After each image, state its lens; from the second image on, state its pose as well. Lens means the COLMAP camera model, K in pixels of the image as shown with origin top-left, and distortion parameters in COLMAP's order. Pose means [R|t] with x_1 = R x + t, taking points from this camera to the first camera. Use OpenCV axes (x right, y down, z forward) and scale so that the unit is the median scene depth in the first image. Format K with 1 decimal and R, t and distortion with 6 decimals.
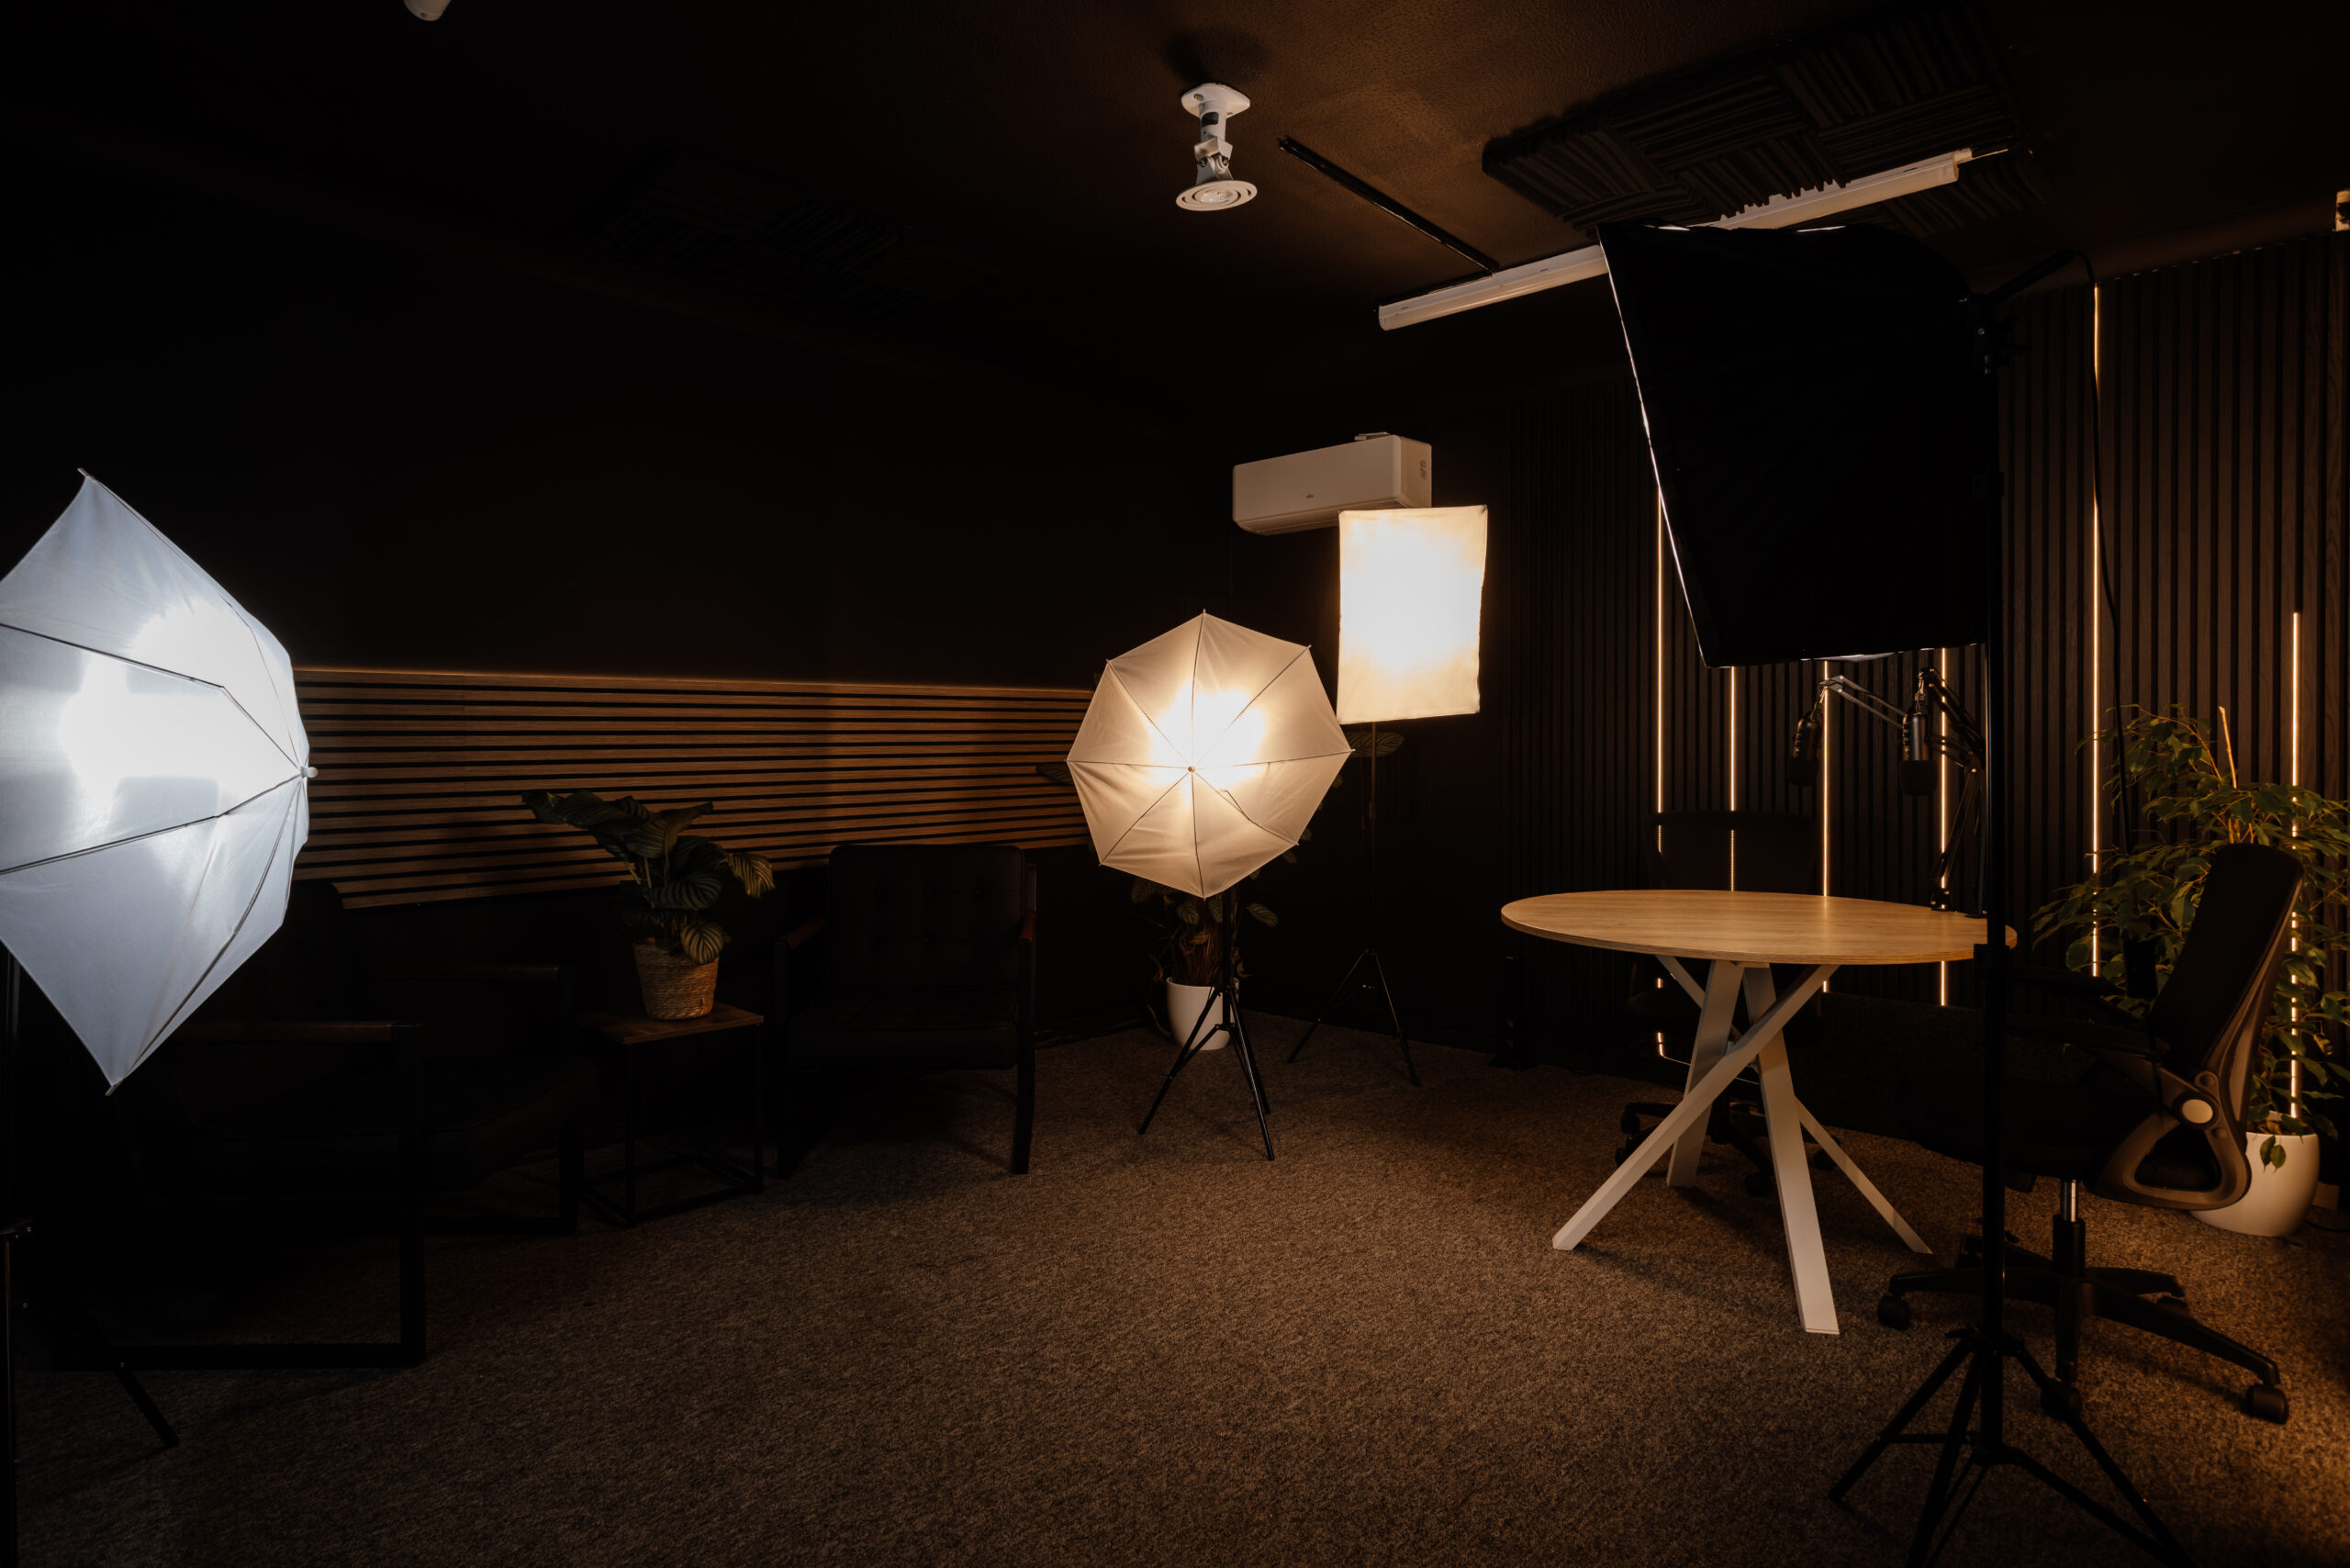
lens RADIAL K [[1306.1, 0, 1175.0], [0, 1306.1, 784.0], [0, 0, 1]] dist [0.000513, 0.000196]
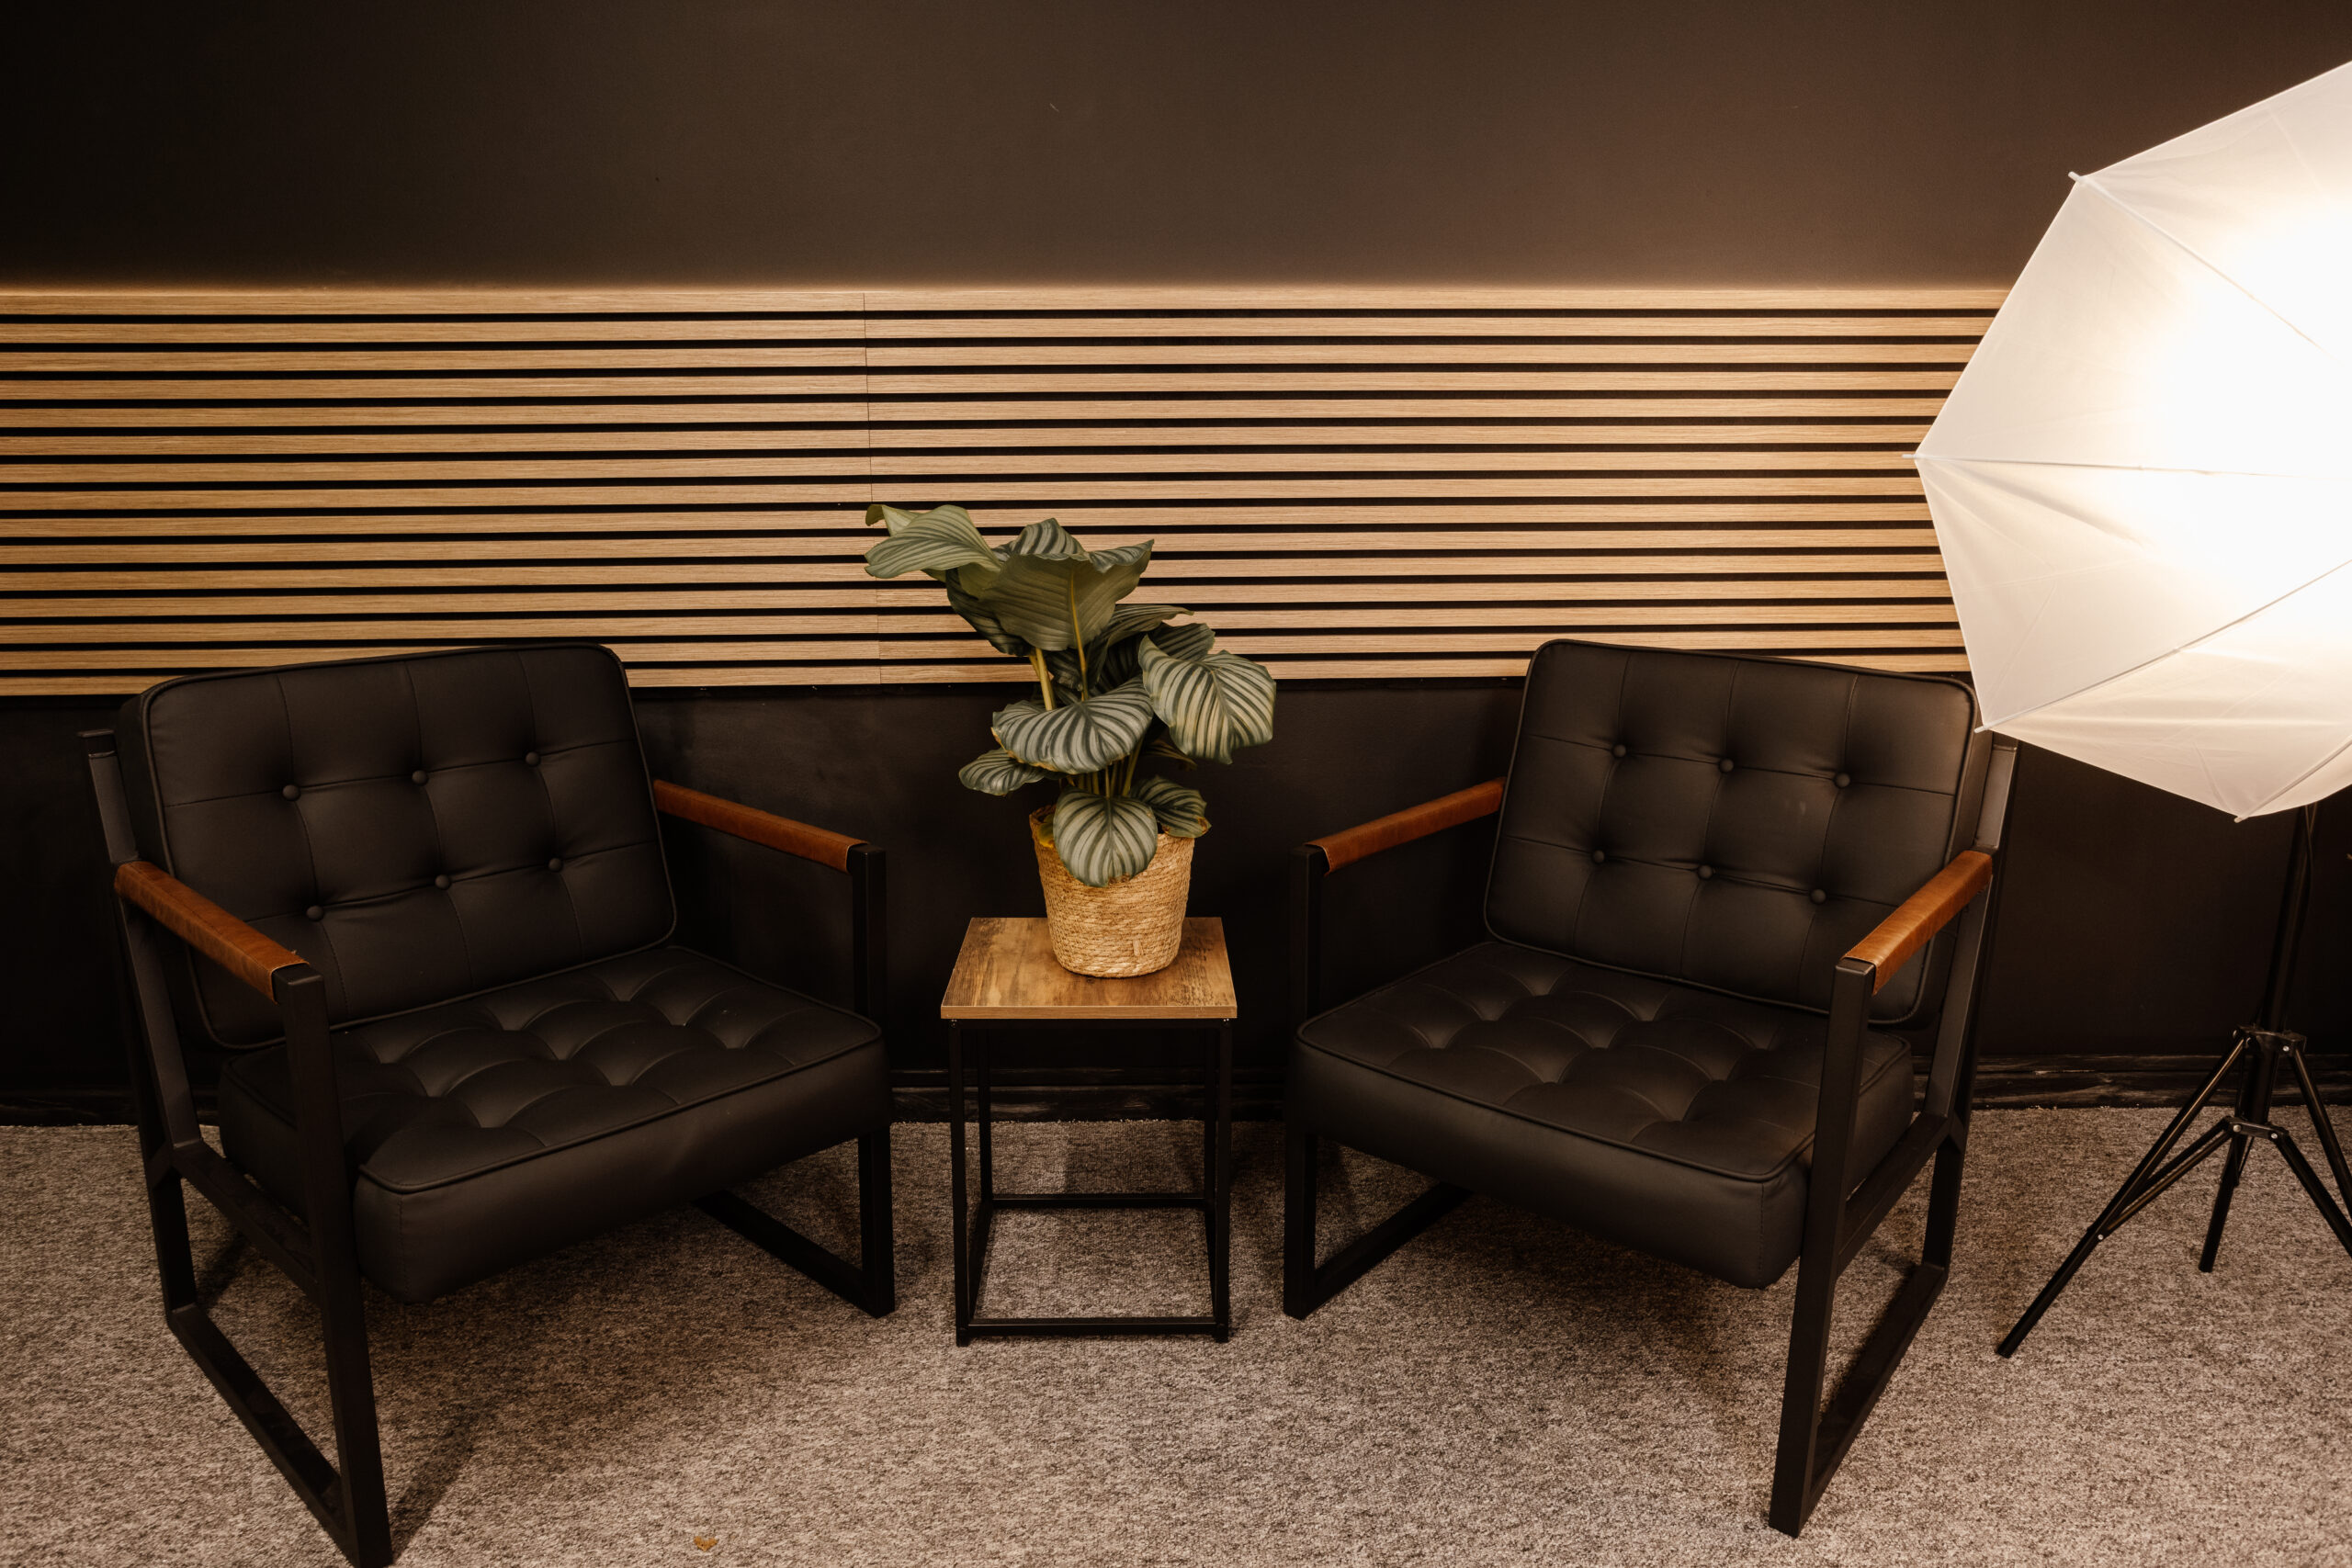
lens RADIAL K [[1574.5, 0, 1172.5], [0, 1574.5, 725.0], [0, 0, 1]] dist [-0.042345, 0.056504]
pose [[0.715733, 0.141036, -0.683985, 0.041594], [-0.026221, 0.984132, 0.175487, -0.019948], [0.697882, -0.107667, 0.708074, 0.594471]]
